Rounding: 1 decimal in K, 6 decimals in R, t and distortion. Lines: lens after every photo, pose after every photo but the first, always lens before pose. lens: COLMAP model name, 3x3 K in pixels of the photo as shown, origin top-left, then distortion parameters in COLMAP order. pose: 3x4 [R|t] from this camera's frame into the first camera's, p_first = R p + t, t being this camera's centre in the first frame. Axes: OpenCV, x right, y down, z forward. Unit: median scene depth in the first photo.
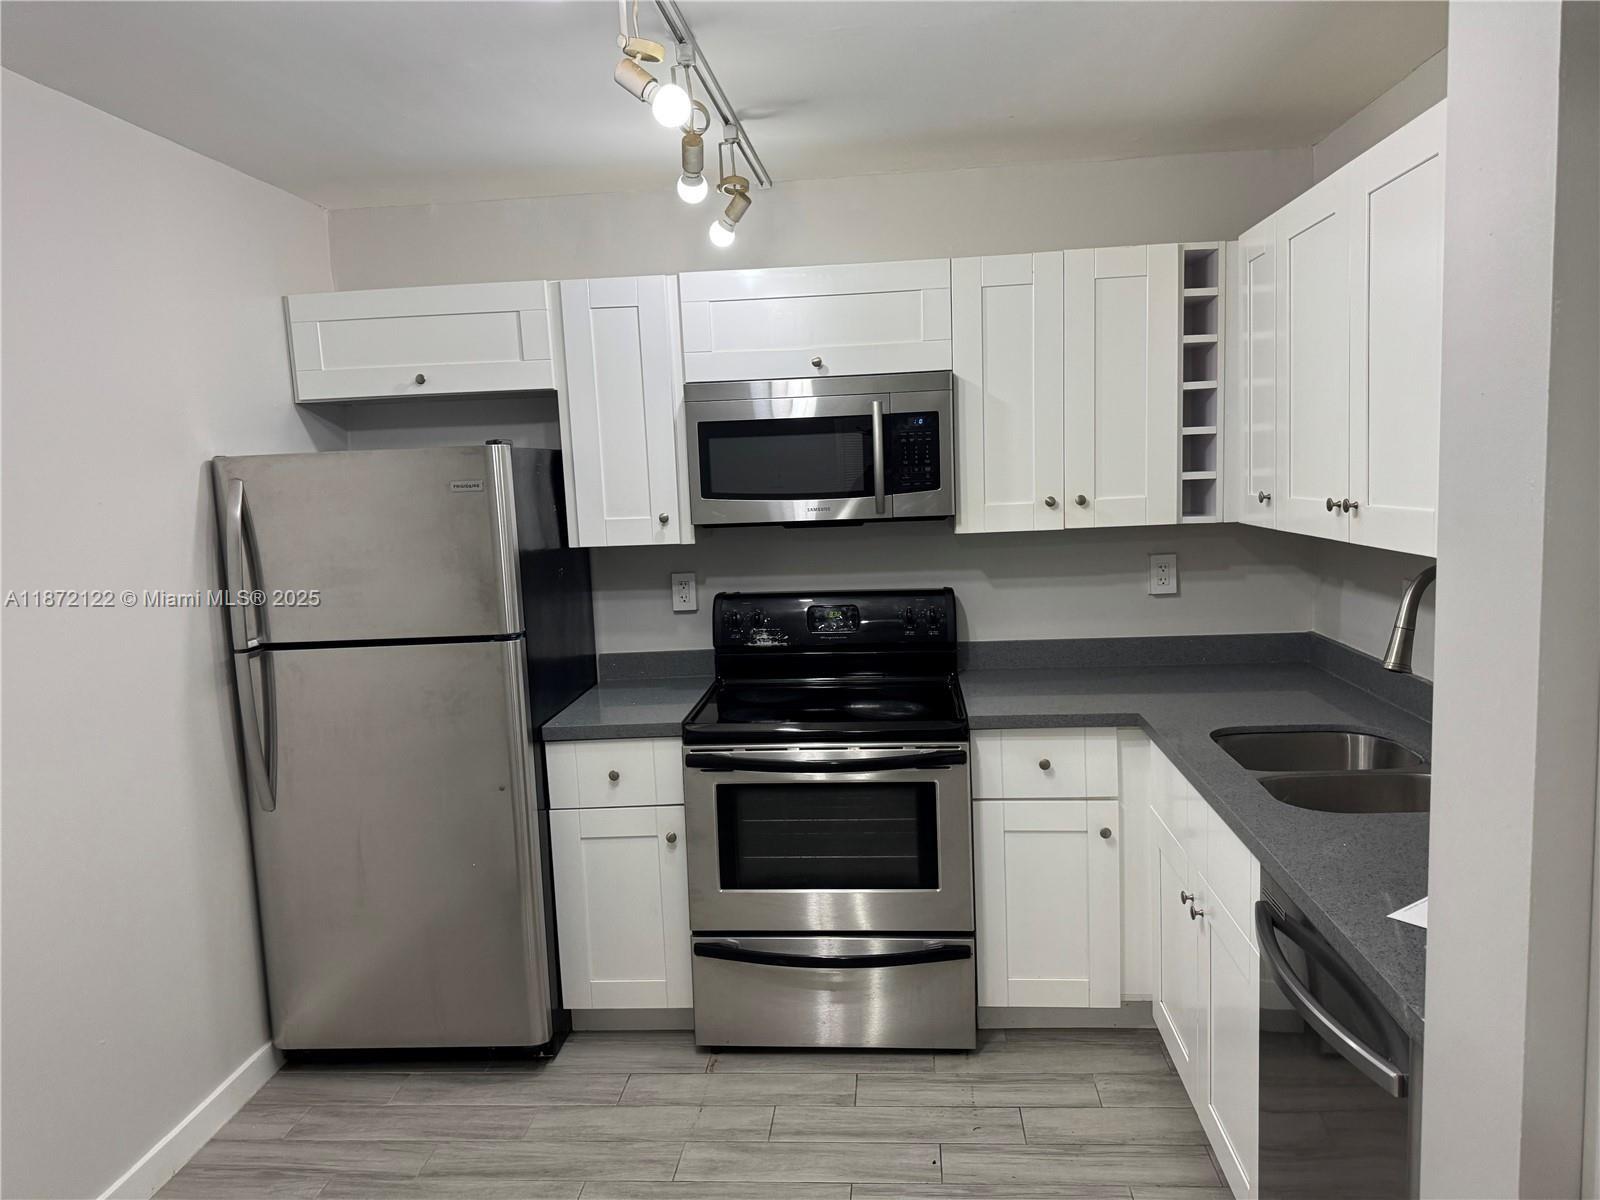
lens RADIAL K [[1131.5, 0, 794.0], [0, 1131.5, 582.3], [0, 0, 1]] dist [0.053752, -0.082363]
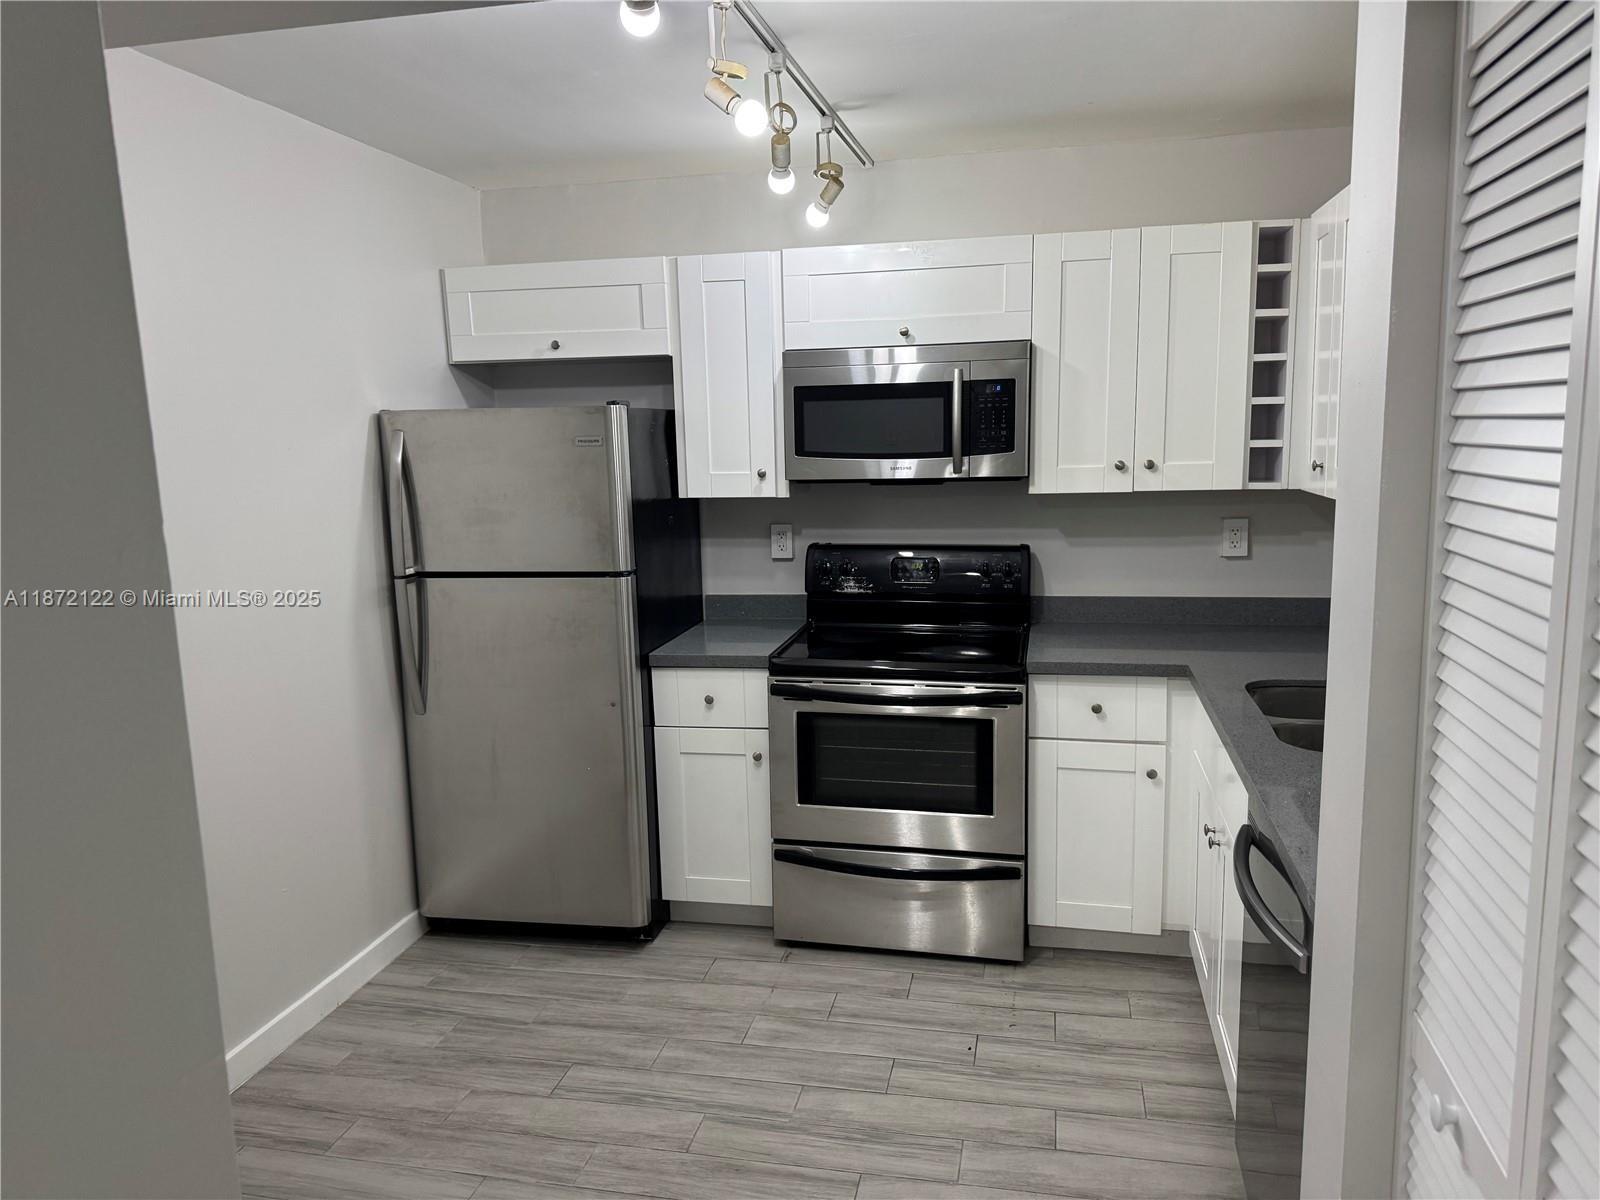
lens RADIAL K [[1131.5, 0, 785.3], [0, 1131.5, 586.7], [0, 0, 1]] dist [0.053752, -0.082363]
pose [[0.990742, 0.036979, -0.130627, 0.060376], [-0.031674, 0.998596, 0.042461, 0.007171], [0.132014, -0.037930, 0.990522, -0.106101]]
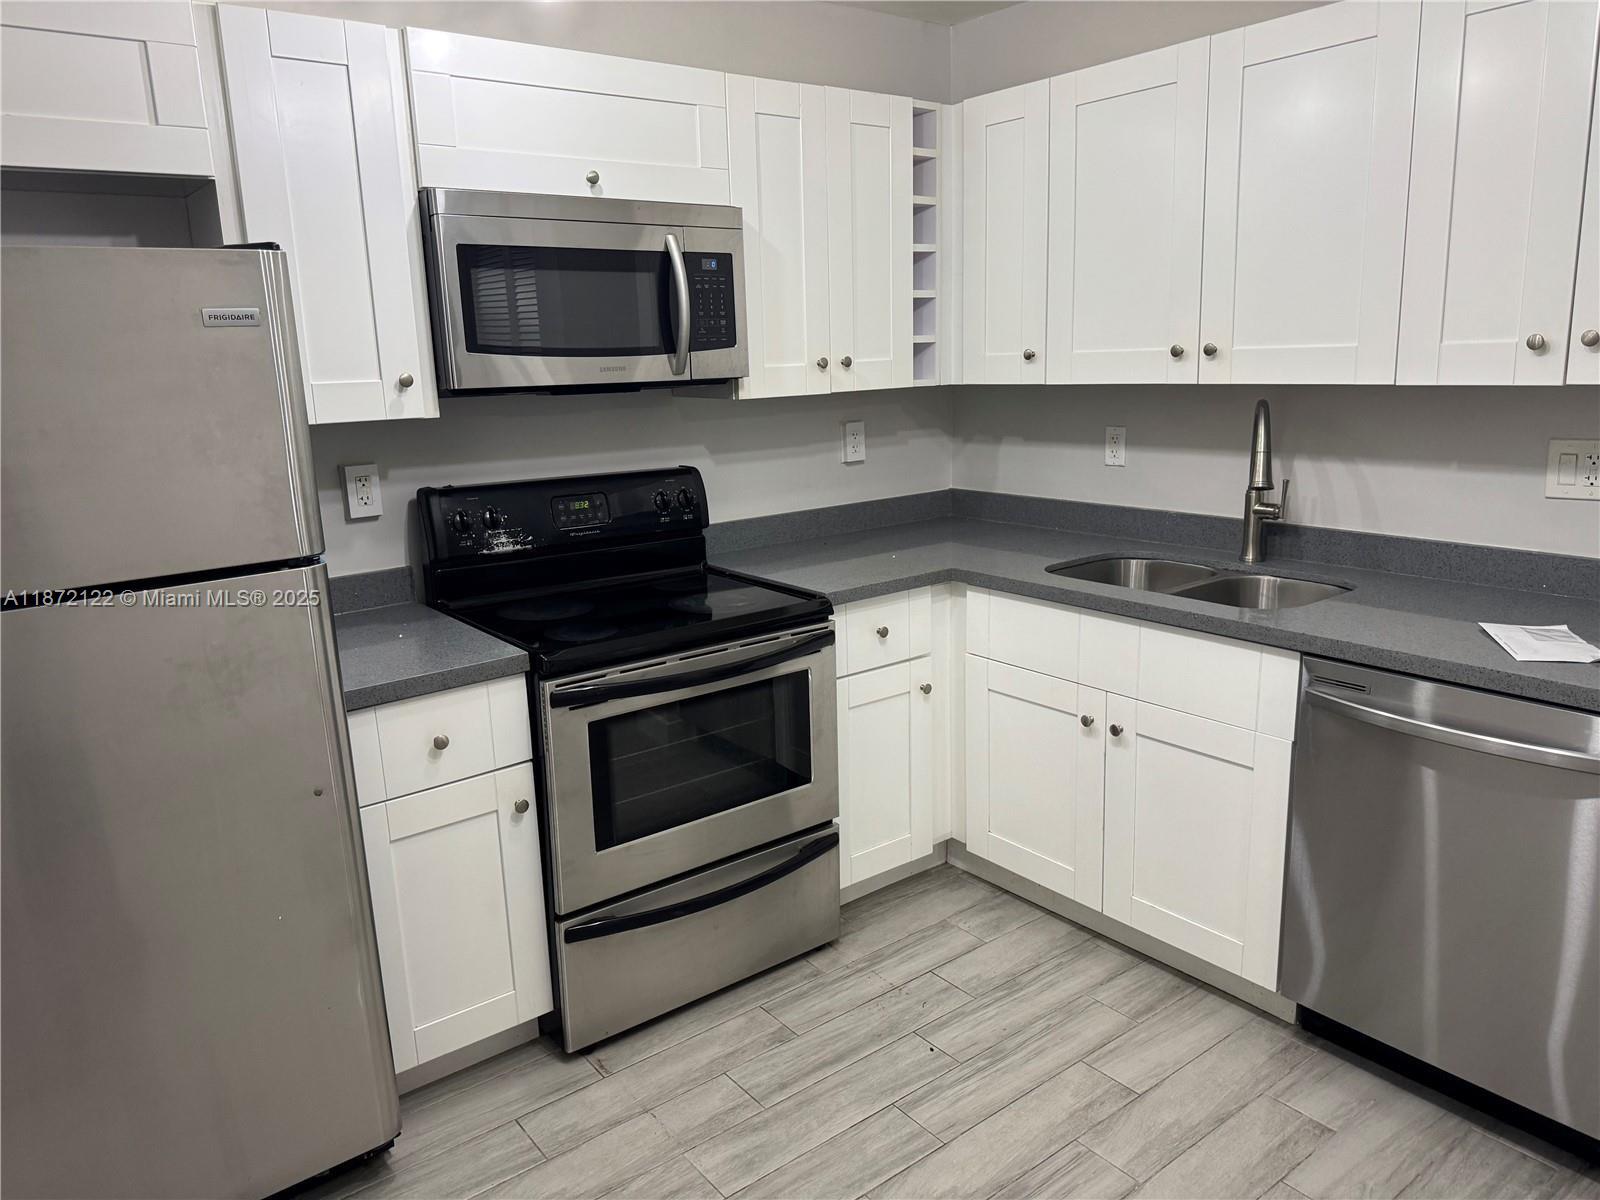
lens RADIAL K [[1131.5, 0, 790.0], [0, 1131.5, 596.3], [0, 0, 1]] dist [0.053752, -0.082363]
pose [[0.732807, -0.125650, 0.668734, -0.462755], [0.067619, 0.991385, 0.112177, 0.014144], [-0.677068, -0.036985, 0.734990, 0.327527]]
